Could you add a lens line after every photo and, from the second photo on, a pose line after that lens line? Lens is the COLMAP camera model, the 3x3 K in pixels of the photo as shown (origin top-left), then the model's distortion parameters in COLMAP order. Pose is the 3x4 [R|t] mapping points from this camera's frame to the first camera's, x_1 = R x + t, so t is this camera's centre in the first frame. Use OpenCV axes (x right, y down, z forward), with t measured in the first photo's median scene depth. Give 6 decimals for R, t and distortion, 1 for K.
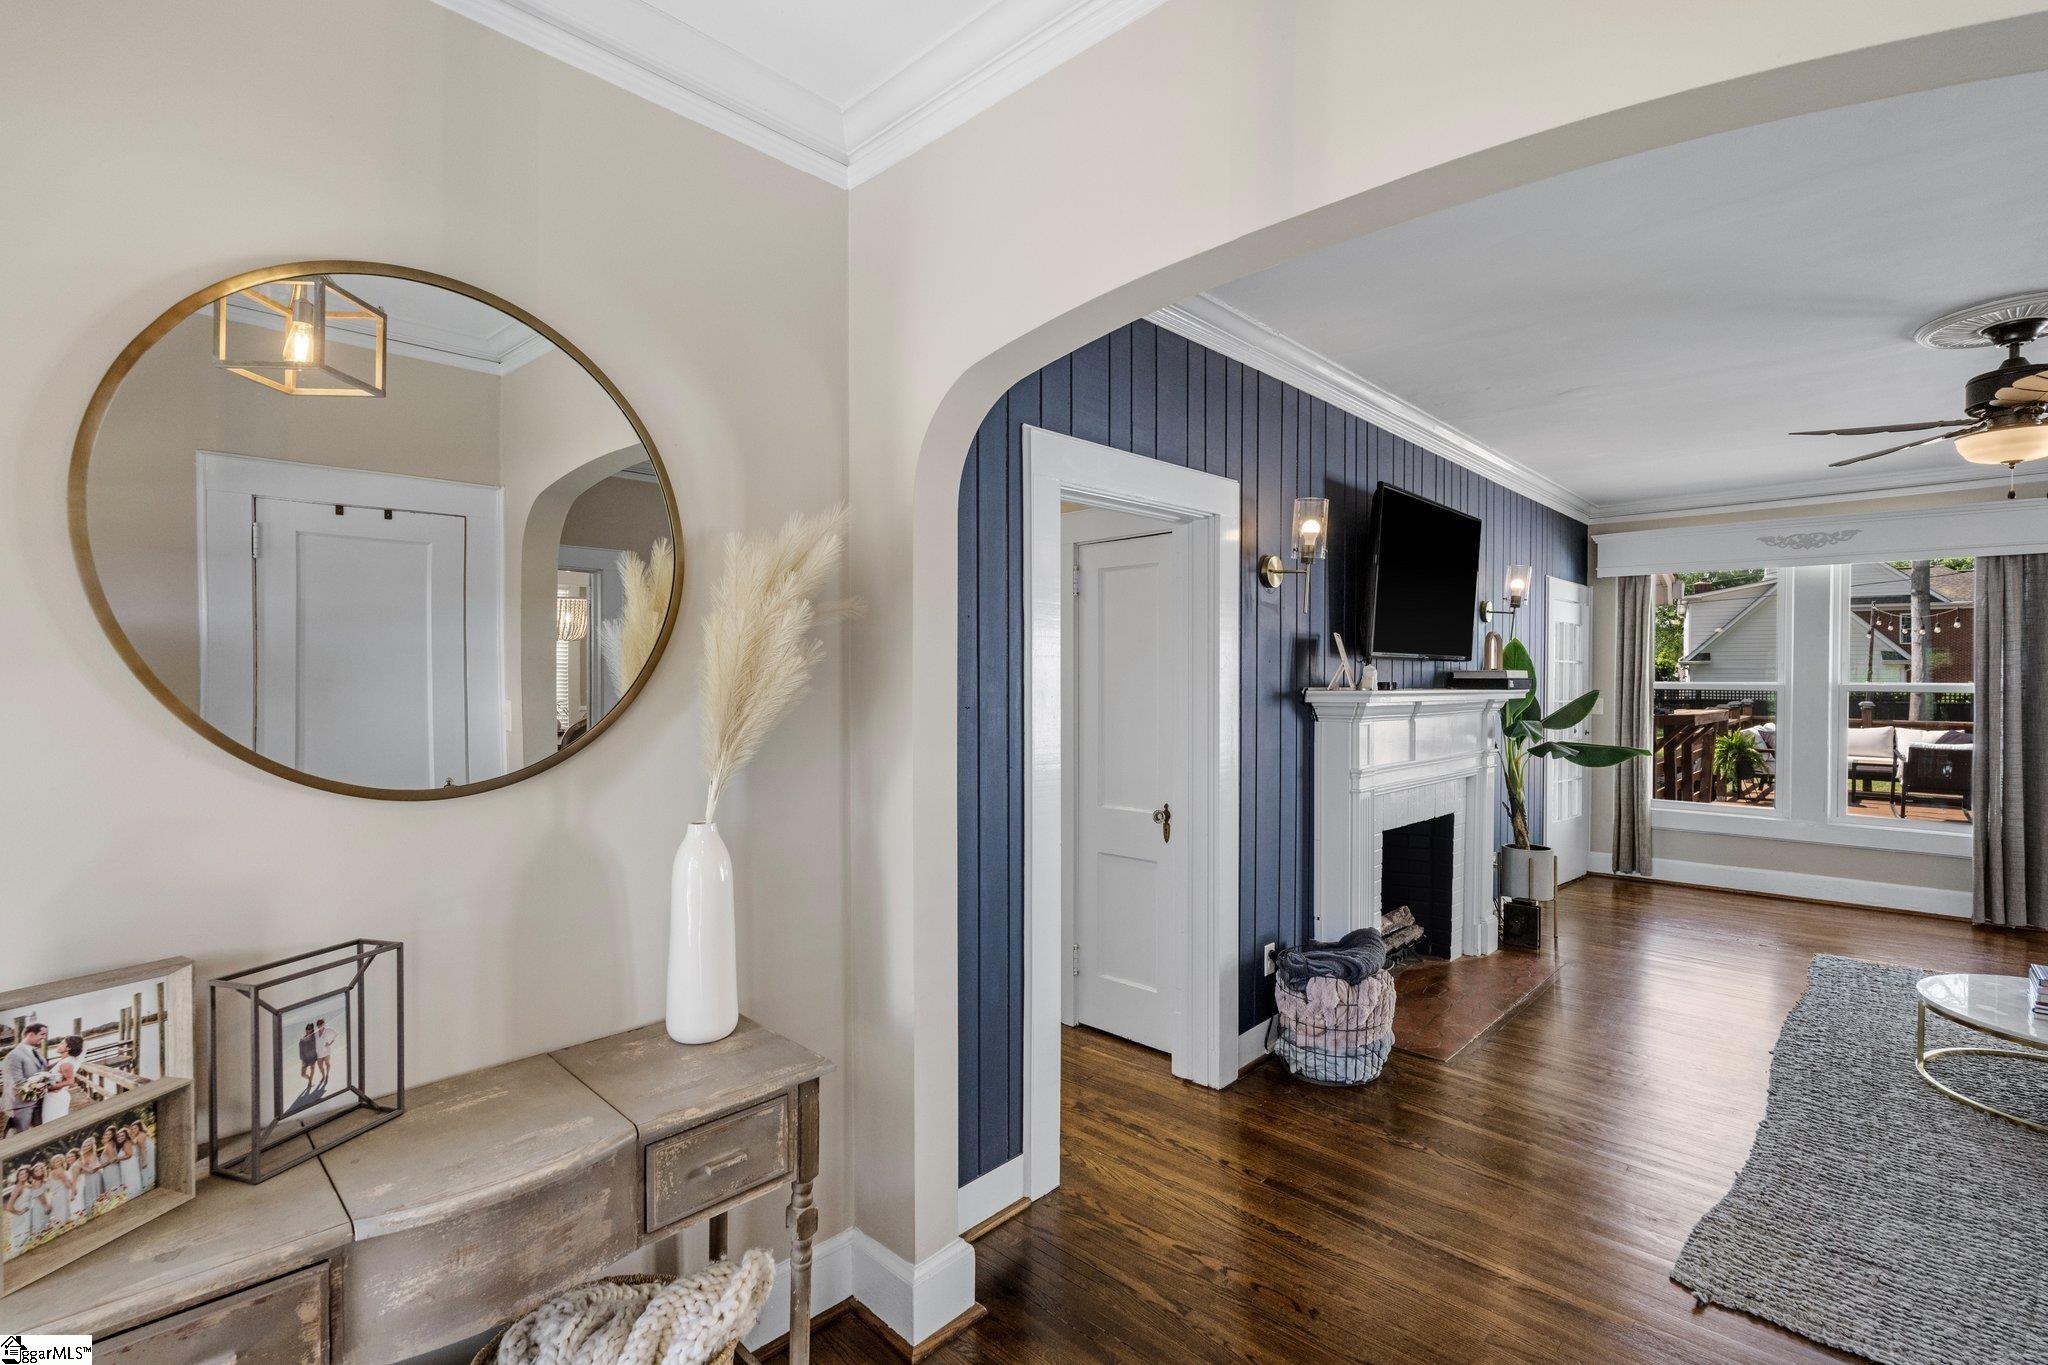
lens RADIAL K [[940.3, 0, 1020.9], [0, 940.3, 682.7], [0, 0, 1]] dist [-0.003312, 0.000534]
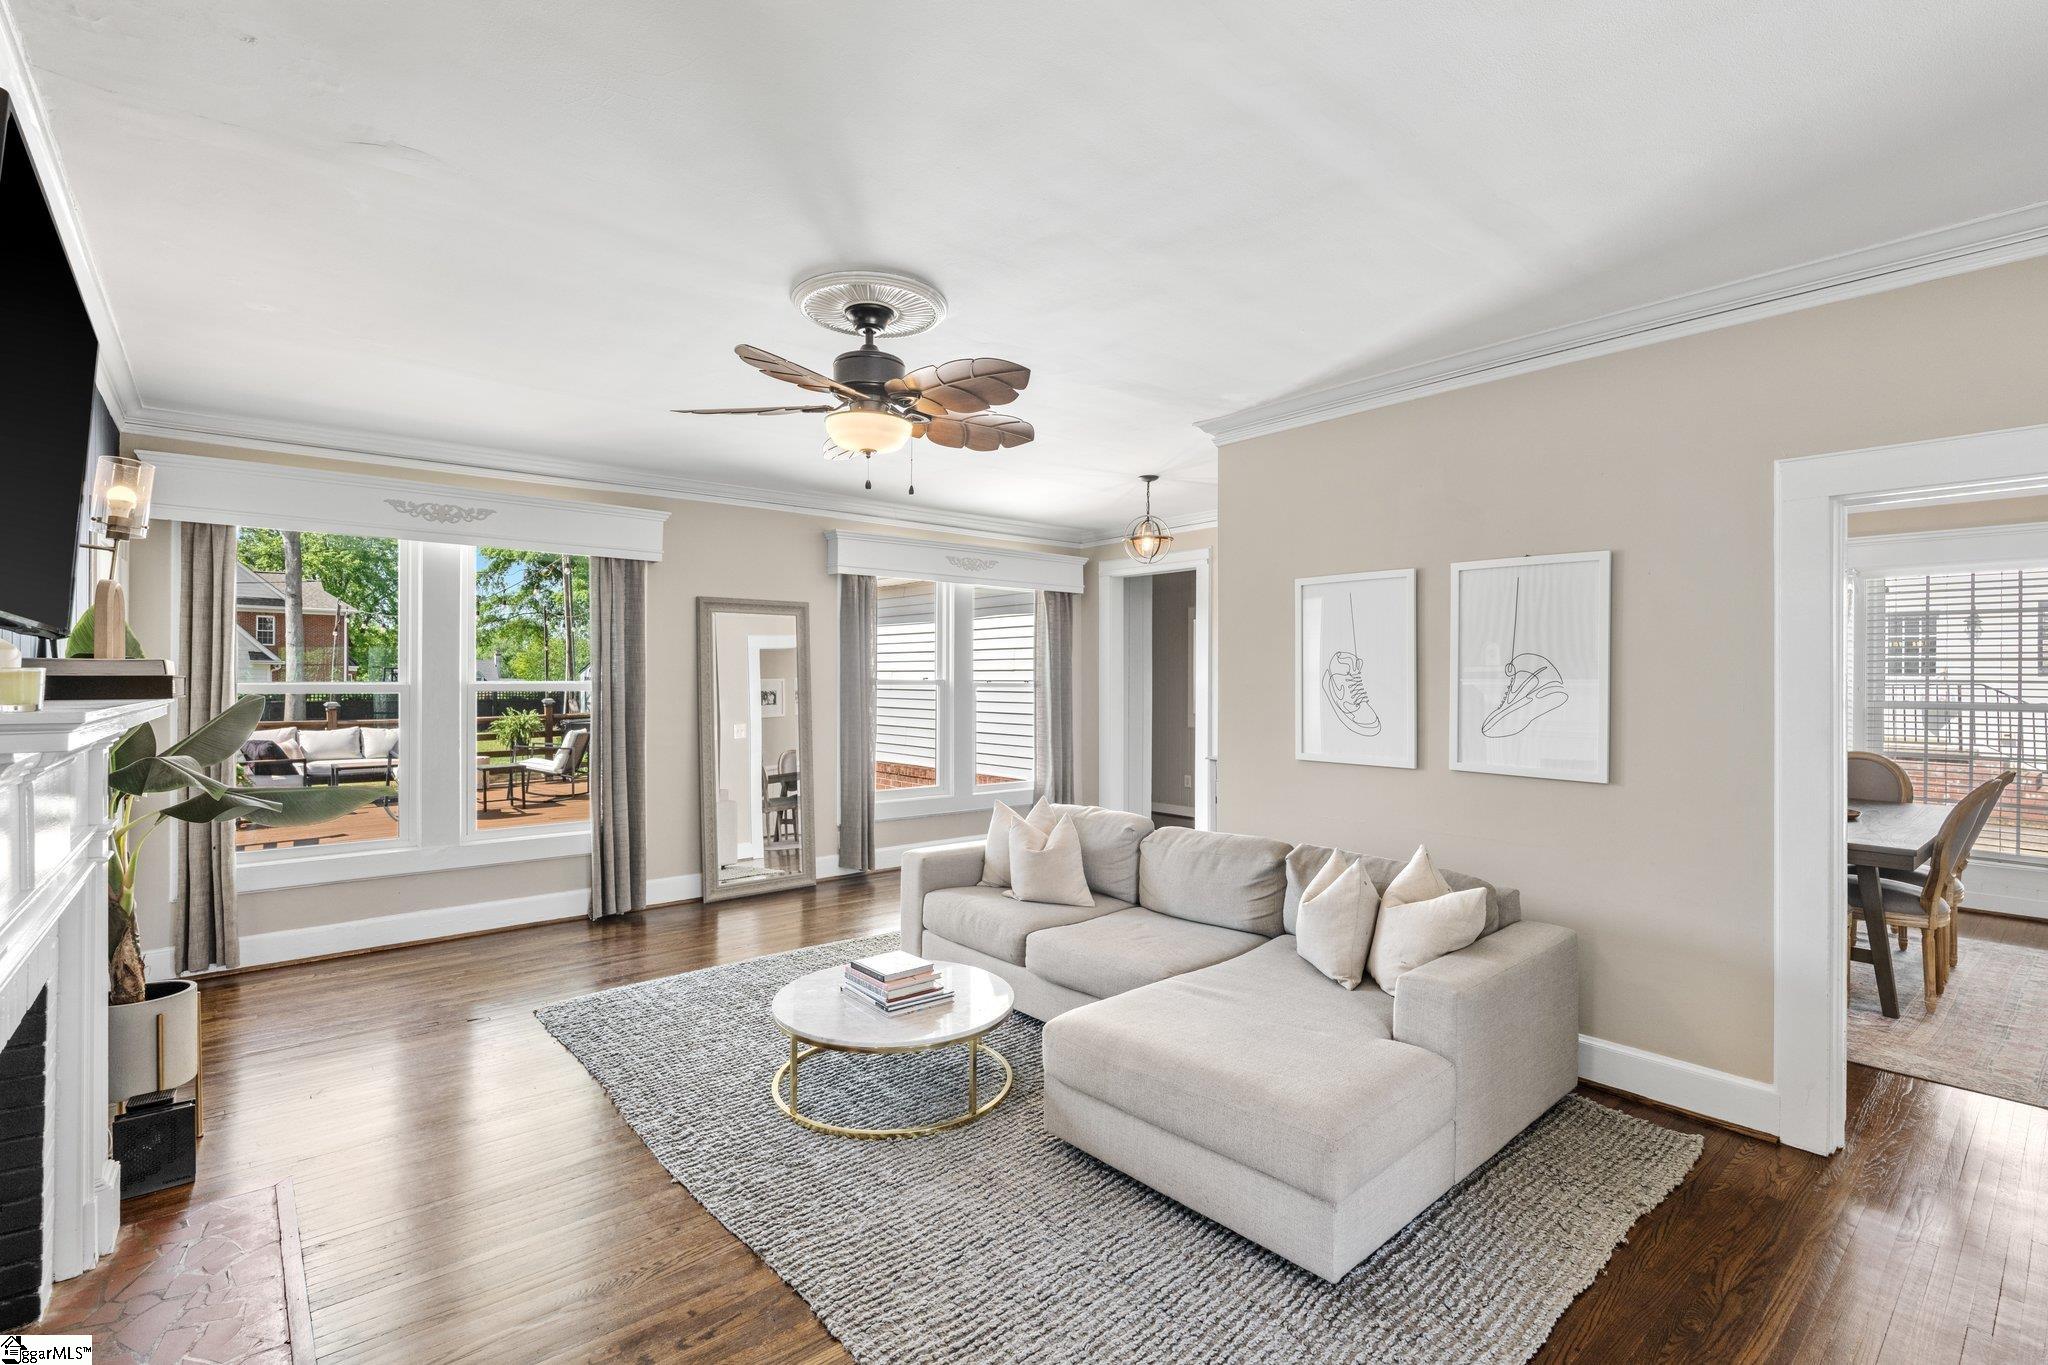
lens RADIAL K [[940.3, 0, 1020.9], [0, 940.3, 682.7], [0, 0, 1]] dist [-0.003312, 0.000534]
pose [[0.111462, -0.005027, 0.993756, 0.058034], [0.005384, 0.999976, 0.004454, -0.000326], [-0.993754, 0.004854, 0.111486, 0.382974]]
